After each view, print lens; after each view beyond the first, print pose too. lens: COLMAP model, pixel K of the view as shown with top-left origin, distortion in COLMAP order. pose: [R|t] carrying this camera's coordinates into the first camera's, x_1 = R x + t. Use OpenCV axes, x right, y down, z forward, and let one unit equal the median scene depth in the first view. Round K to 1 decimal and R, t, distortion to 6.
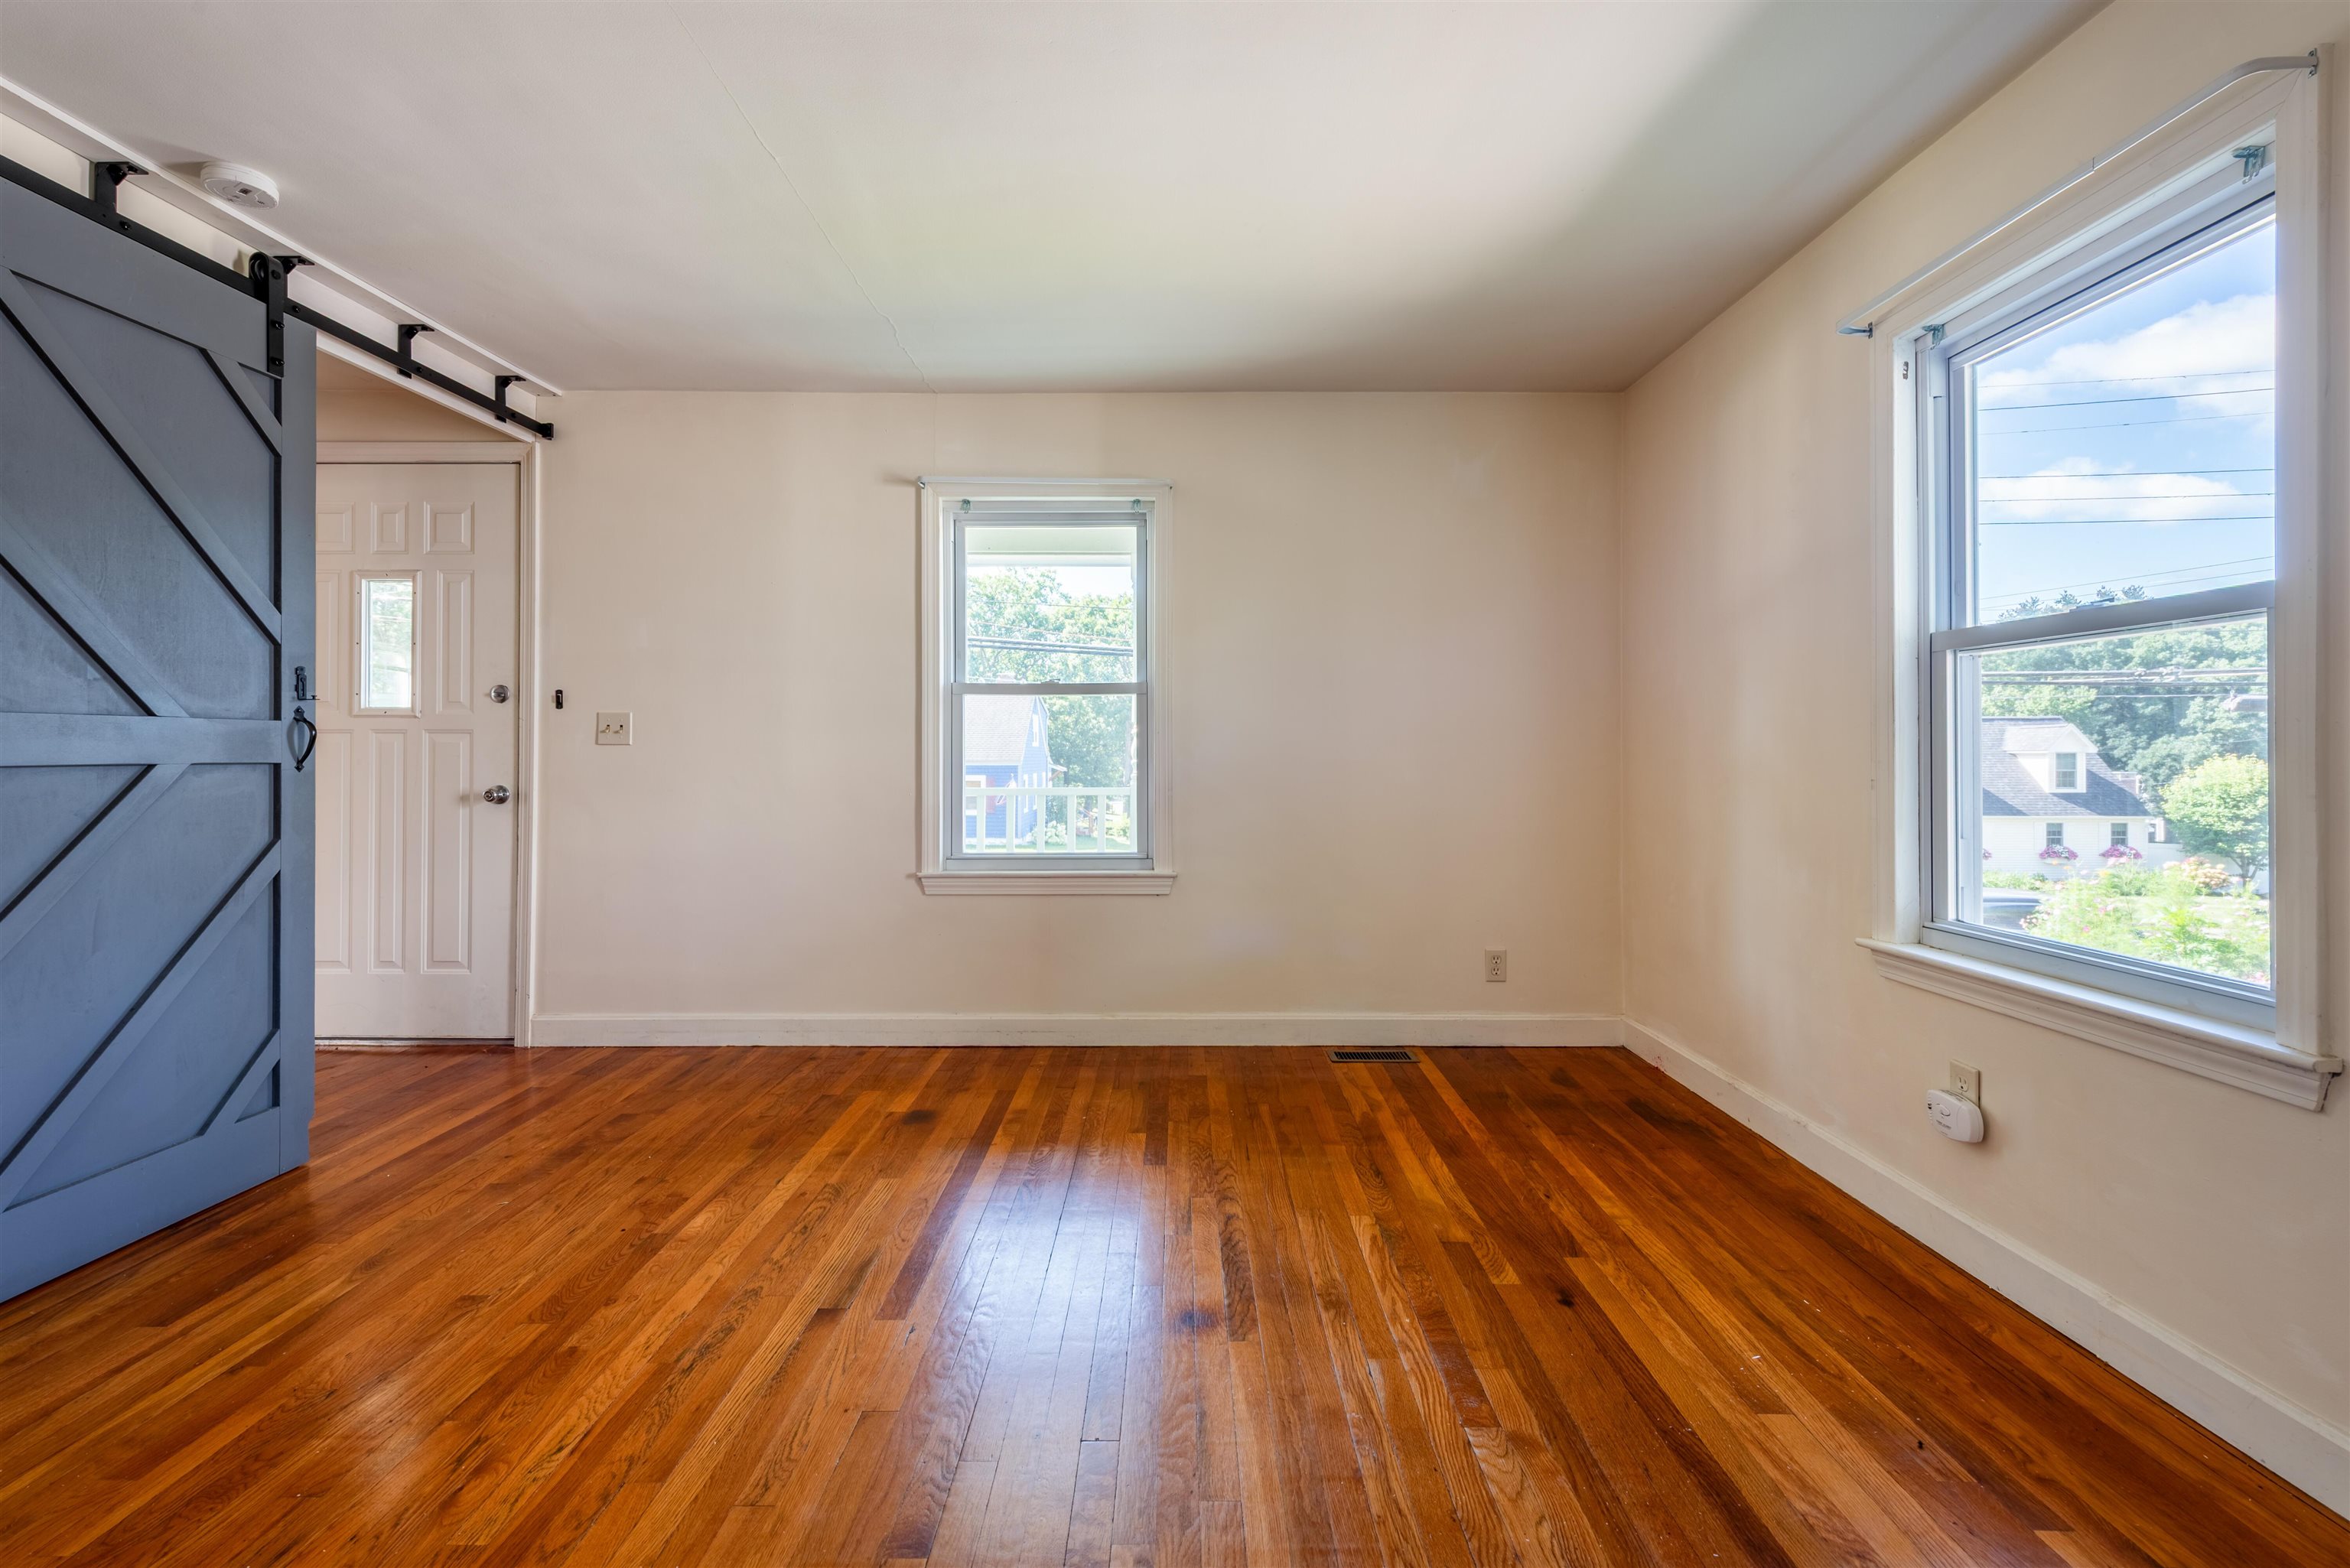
lens RADIAL K [[1024.0, 0, 1175.1], [0, 1024.0, 759.2], [0, 0, 1]] dist [0.009904, -0.002613]
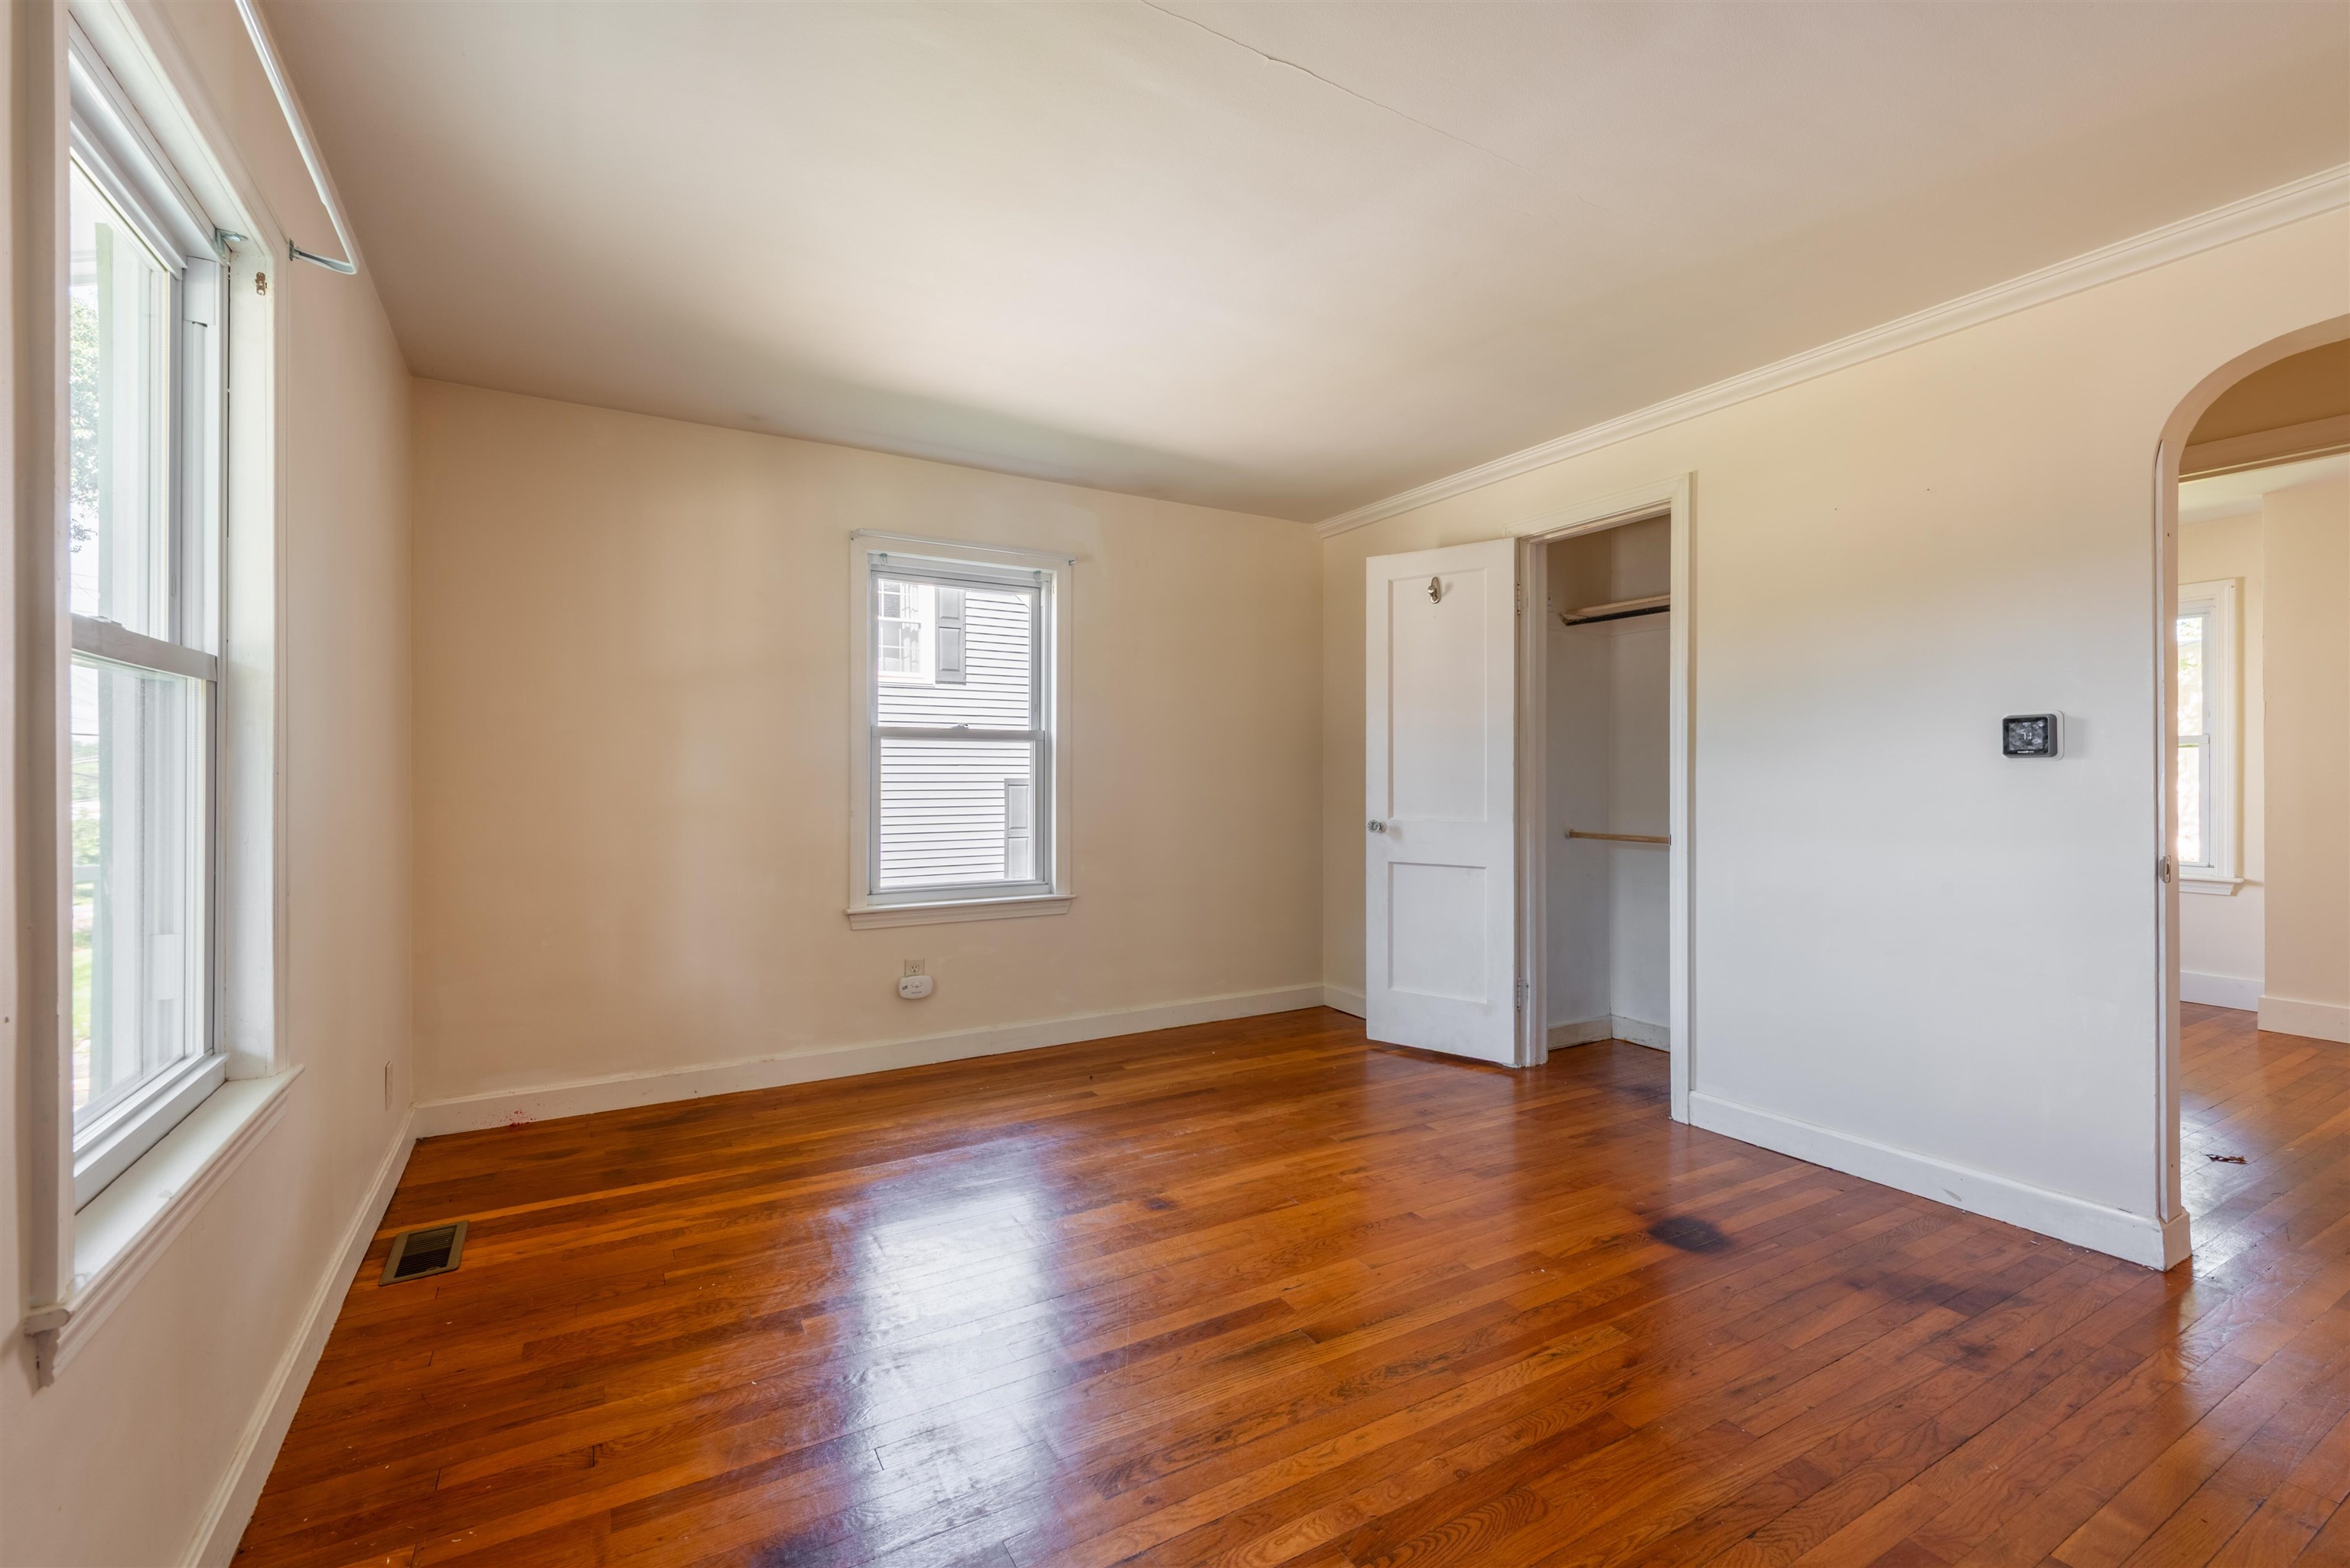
lens RADIAL K [[1024.0, 0, 1171.7], [0, 1024.0, 754.8], [0, 0, 1]] dist [0.009904, -0.002613]
pose [[-0.515641, 0.017275, 0.856631, -0.956826], [0.005113, 0.999841, -0.017085, -0.038491], [-0.856790, -0.004430, -0.515647, 1.356178]]
